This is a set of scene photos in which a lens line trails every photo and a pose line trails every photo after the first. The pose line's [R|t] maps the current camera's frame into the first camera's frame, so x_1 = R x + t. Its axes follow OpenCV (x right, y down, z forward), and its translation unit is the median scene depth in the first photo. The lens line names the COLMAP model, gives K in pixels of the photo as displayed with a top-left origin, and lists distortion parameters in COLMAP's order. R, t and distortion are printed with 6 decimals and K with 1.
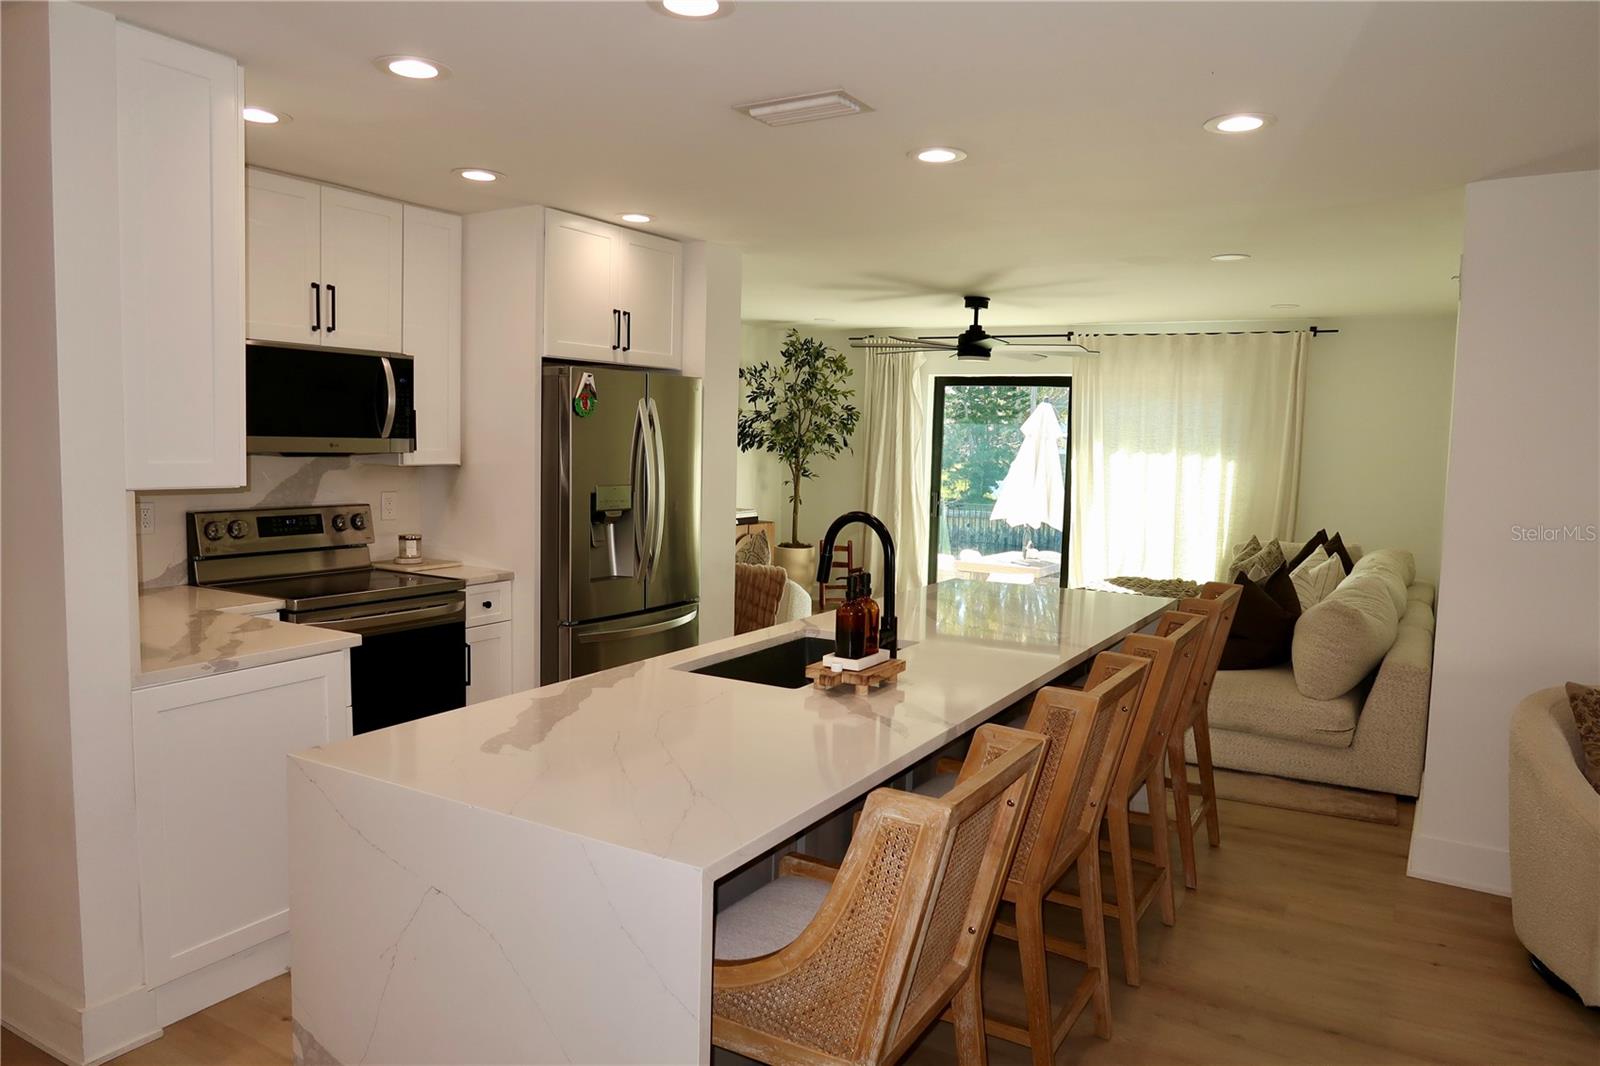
lens RADIAL K [[1106.0, 0, 791.0], [0, 1106.0, 528.6], [0, 0, 1]] dist [-0.006567, -0.004031]
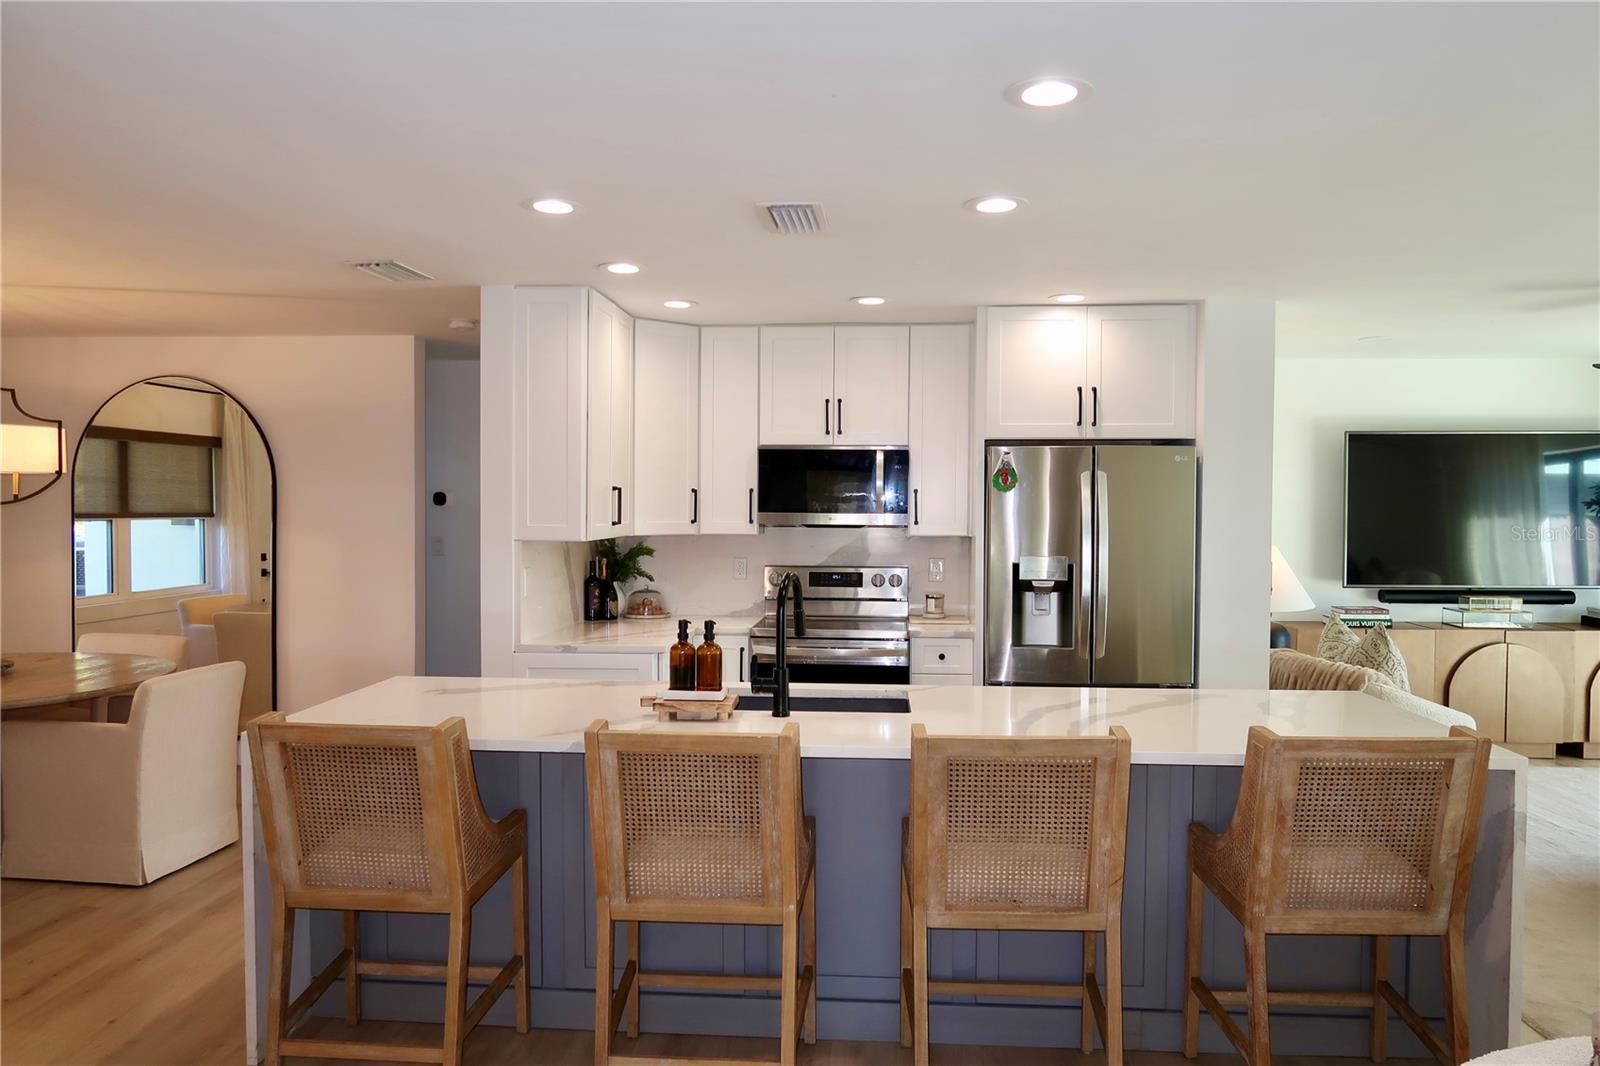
lens RADIAL K [[1106.0, 0, 791.0], [0, 1106.0, 528.6], [0, 0, 1]] dist [-0.006567, -0.004031]
pose [[0.437507, -0.000612, -0.899215, 0.519445], [-0.069839, 0.996956, -0.034658, -0.010080], [0.896499, 0.077963, 0.436132, 0.259272]]
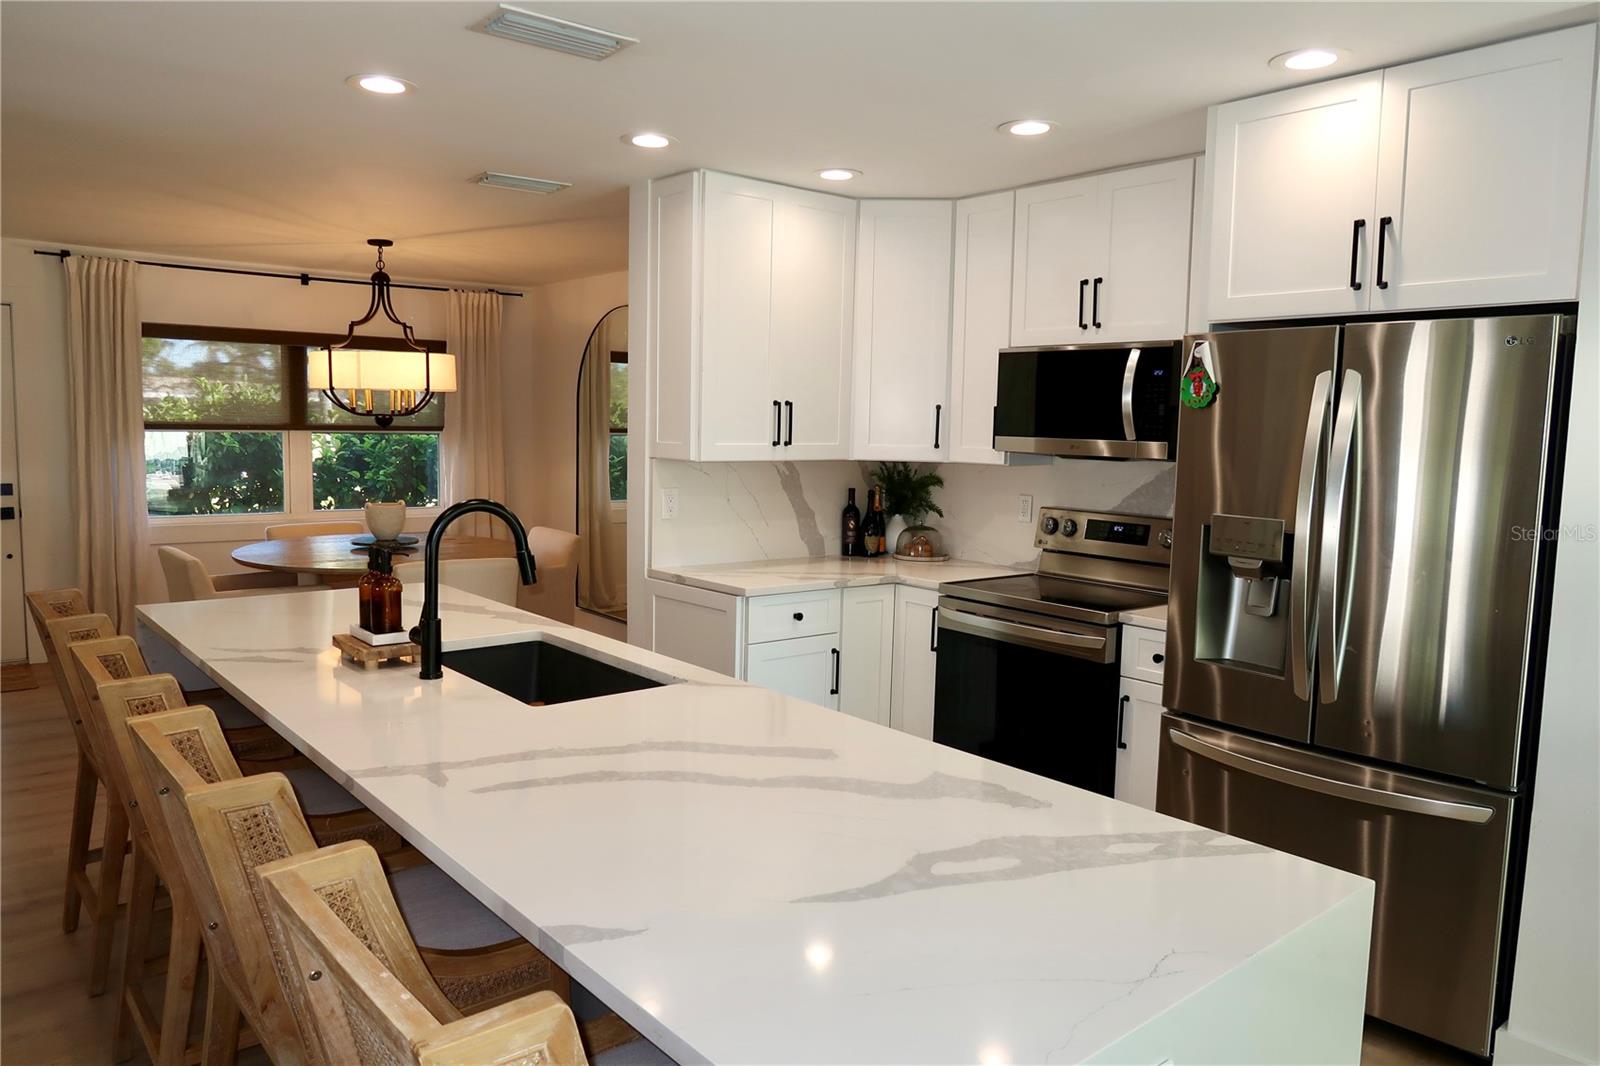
lens RADIAL K [[1106.0, 0, 791.0], [0, 1106.0, 528.6], [0, 0, 1]] dist [-0.006567, -0.004031]
pose [[-0.340258, 0.060798, -0.938365, 0.393161], [-0.106970, 0.988927, 0.102862, -0.053515], [0.934228, 0.135377, -0.329987, 0.751909]]
